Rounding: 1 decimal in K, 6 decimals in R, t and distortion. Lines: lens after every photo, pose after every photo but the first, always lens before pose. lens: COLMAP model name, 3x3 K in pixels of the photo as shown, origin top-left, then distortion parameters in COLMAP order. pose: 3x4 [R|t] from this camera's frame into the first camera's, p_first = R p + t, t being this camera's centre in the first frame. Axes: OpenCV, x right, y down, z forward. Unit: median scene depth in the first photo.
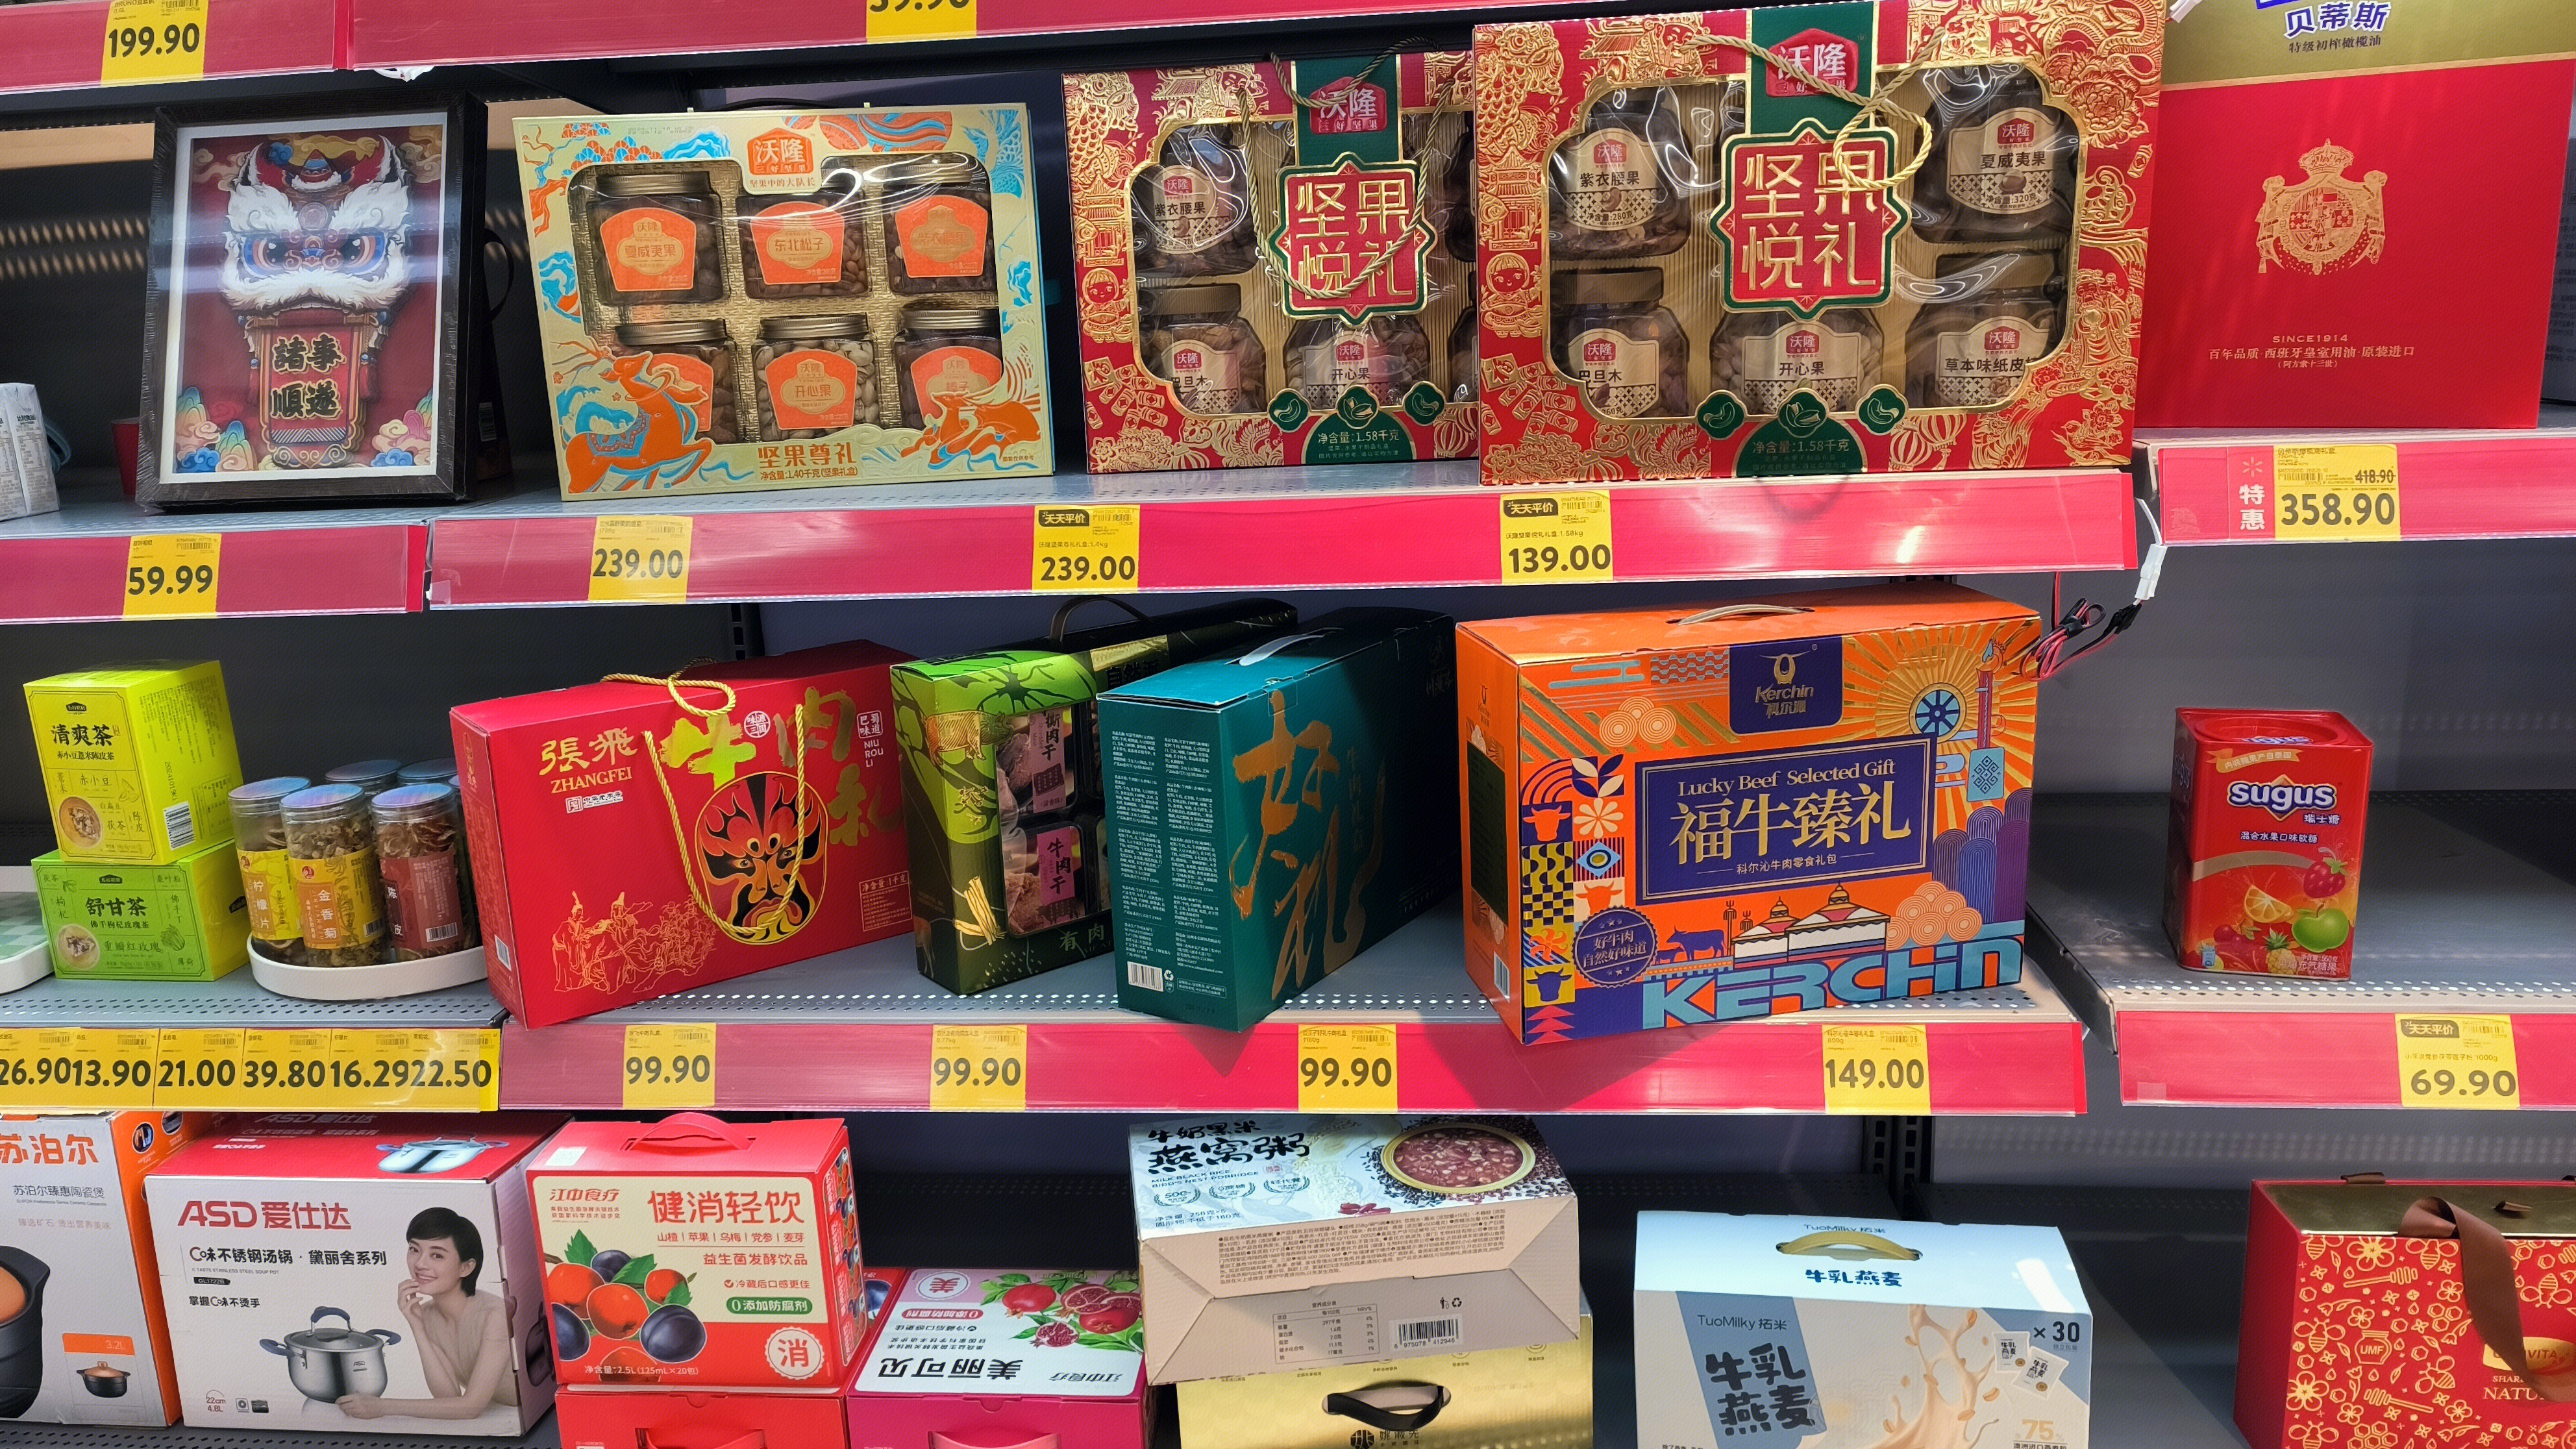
lens RADIAL K [[1846.2, 0, 1280.6], [0, 1846.2, 730.0], [0, 0, 1]] dist [0.036337, -0.034435]
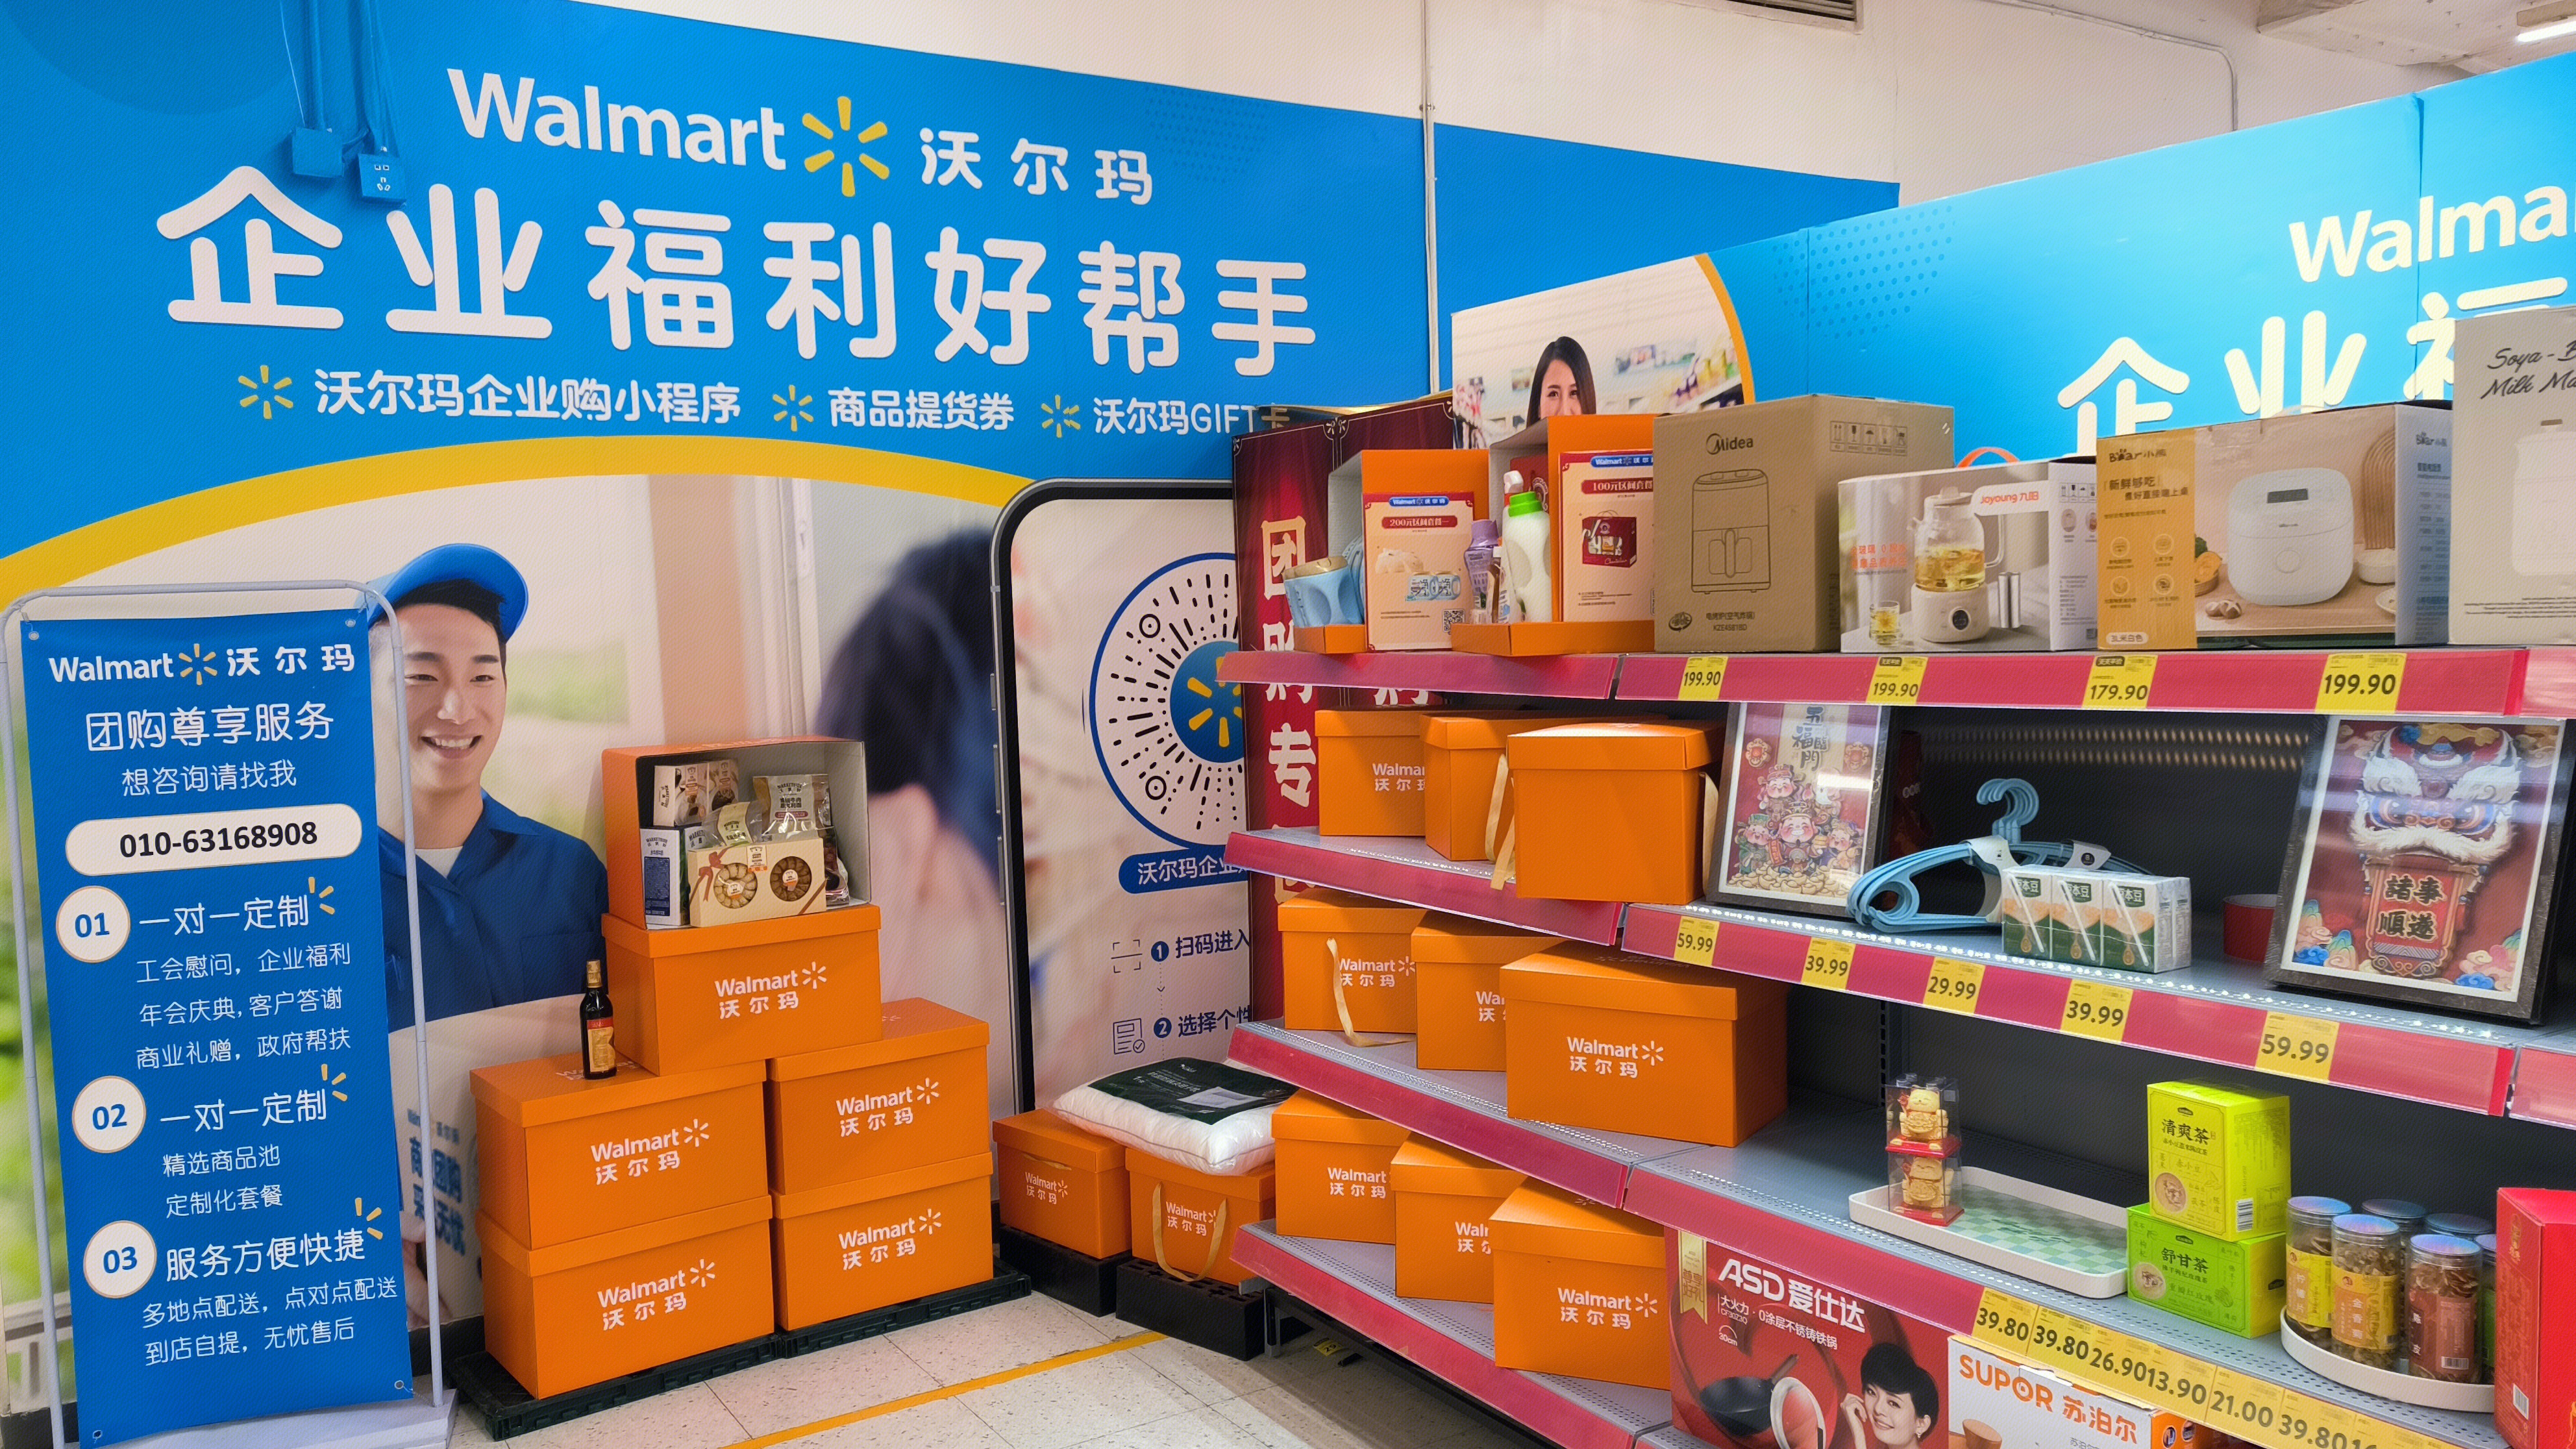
lens RADIAL K [[1846.2, 0, 1280.6], [0, 1846.2, 730.0], [0, 0, 1]] dist [0.036337, -0.034435]
pose [[0.613333, 0.066702, -0.787003, 0.014031], [-0.196805, 0.977905, -0.070494, -0.060369], [0.764912, 0.198122, 0.612909, -0.430846]]
